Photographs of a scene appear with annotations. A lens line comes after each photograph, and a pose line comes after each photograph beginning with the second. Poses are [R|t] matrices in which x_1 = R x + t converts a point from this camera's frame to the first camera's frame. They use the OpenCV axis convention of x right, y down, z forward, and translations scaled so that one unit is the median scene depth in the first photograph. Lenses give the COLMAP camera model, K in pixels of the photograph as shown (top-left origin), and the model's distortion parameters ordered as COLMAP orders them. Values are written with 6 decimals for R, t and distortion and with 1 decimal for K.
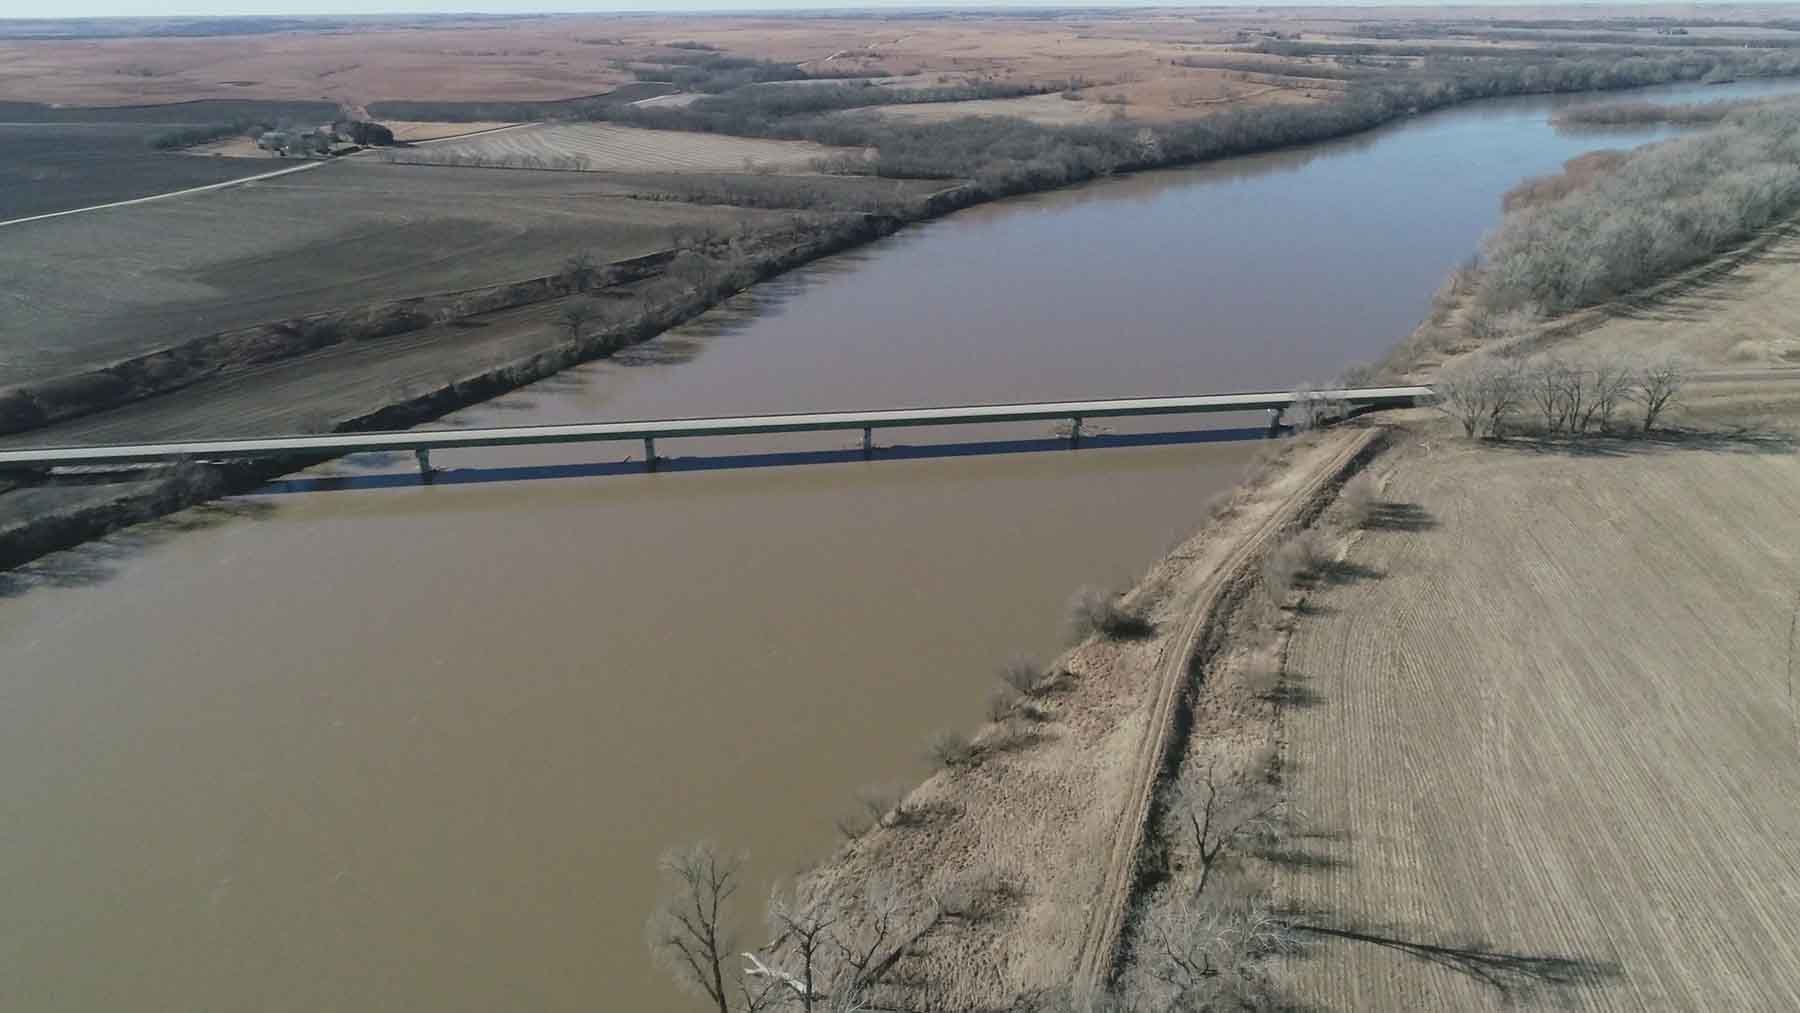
lens RADIAL K [[1278.3, 0, 900.0], [0, 1278.3, 506.5], [0, 0, 1]] dist [-0.000763, 0.004262]
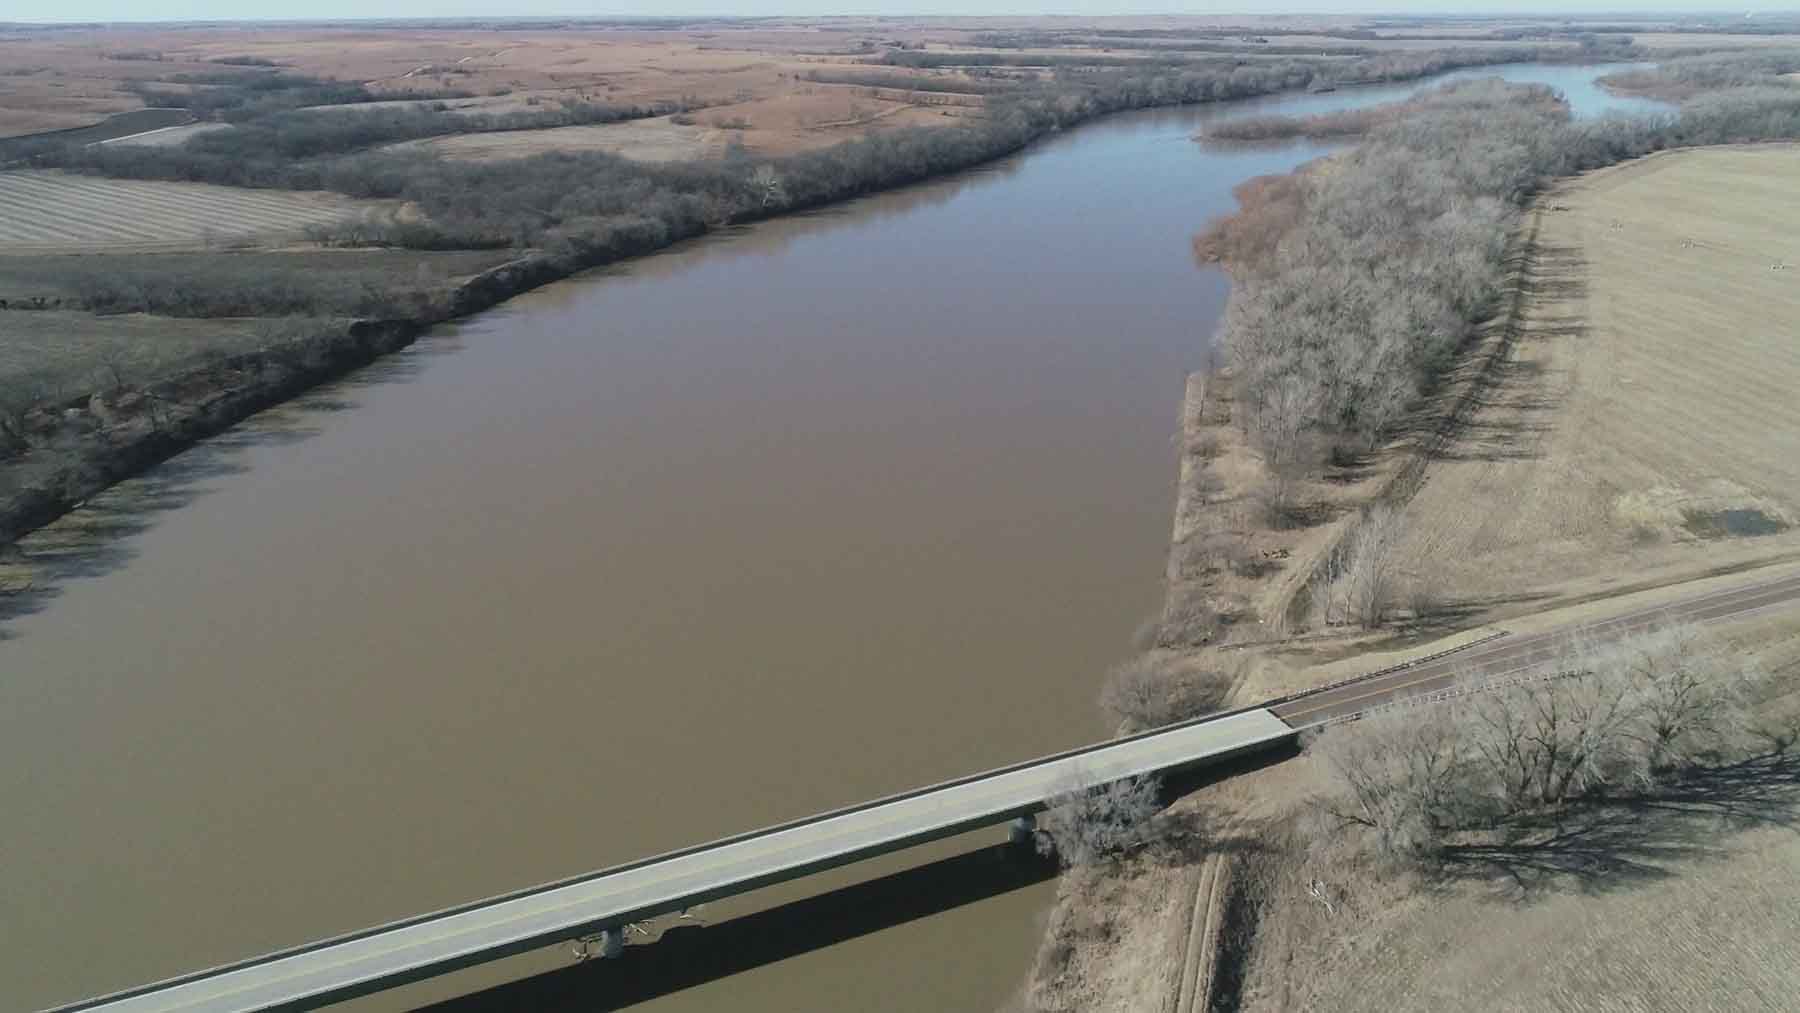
lens RADIAL K [[1271.9, 0, 900.0], [0, 1271.9, 506.5], [0, 0, 1]] dist [0.000971, -0.004229]
pose [[0.963476, -0.095205, 0.250299, 0.035893], [0.096370, 0.995316, 0.007625, -0.054160], [-0.249852, 0.016775, 0.968139, 0.138846]]
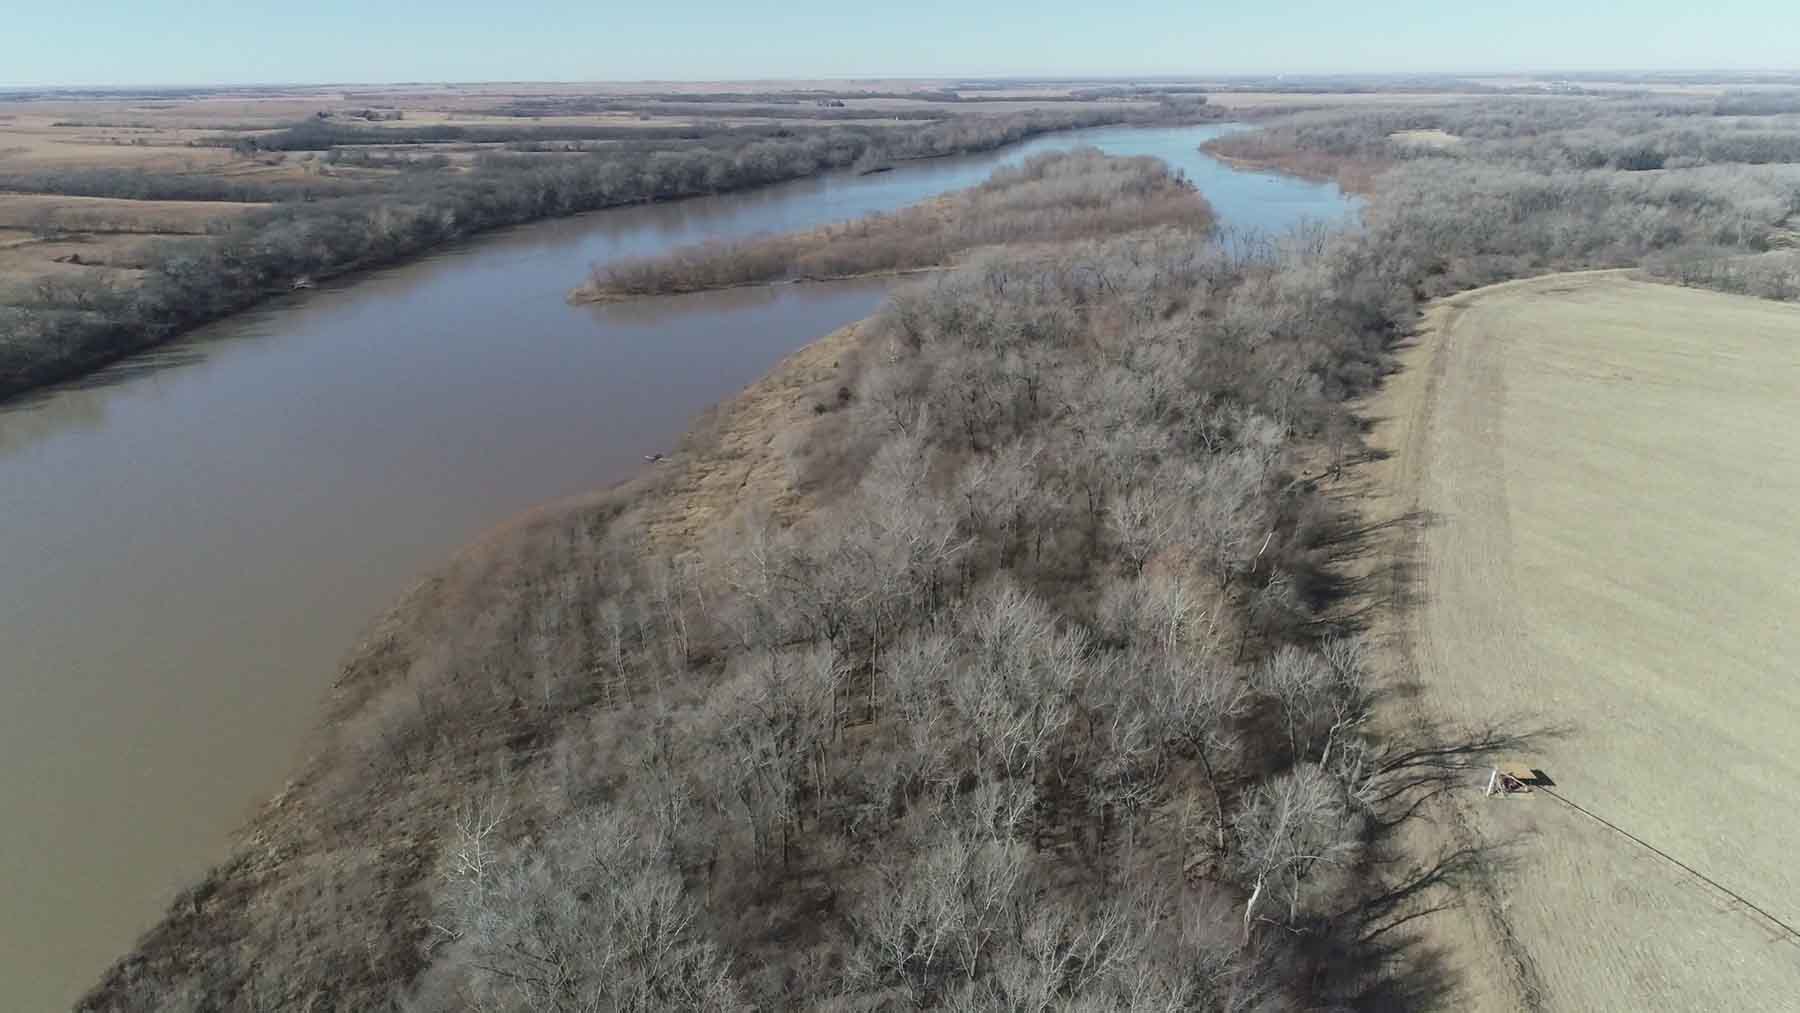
lens RADIAL K [[1271.9, 0, 900.0], [0, 1271.9, 506.5], [0, 0, 1]] dist [0.000971, -0.004229]
pose [[0.848431, -0.171228, 0.500845, 0.331506], [0.197026, 0.980397, 0.001413, -0.184148], [-0.491269, 0.097480, 0.865536, 0.494459]]
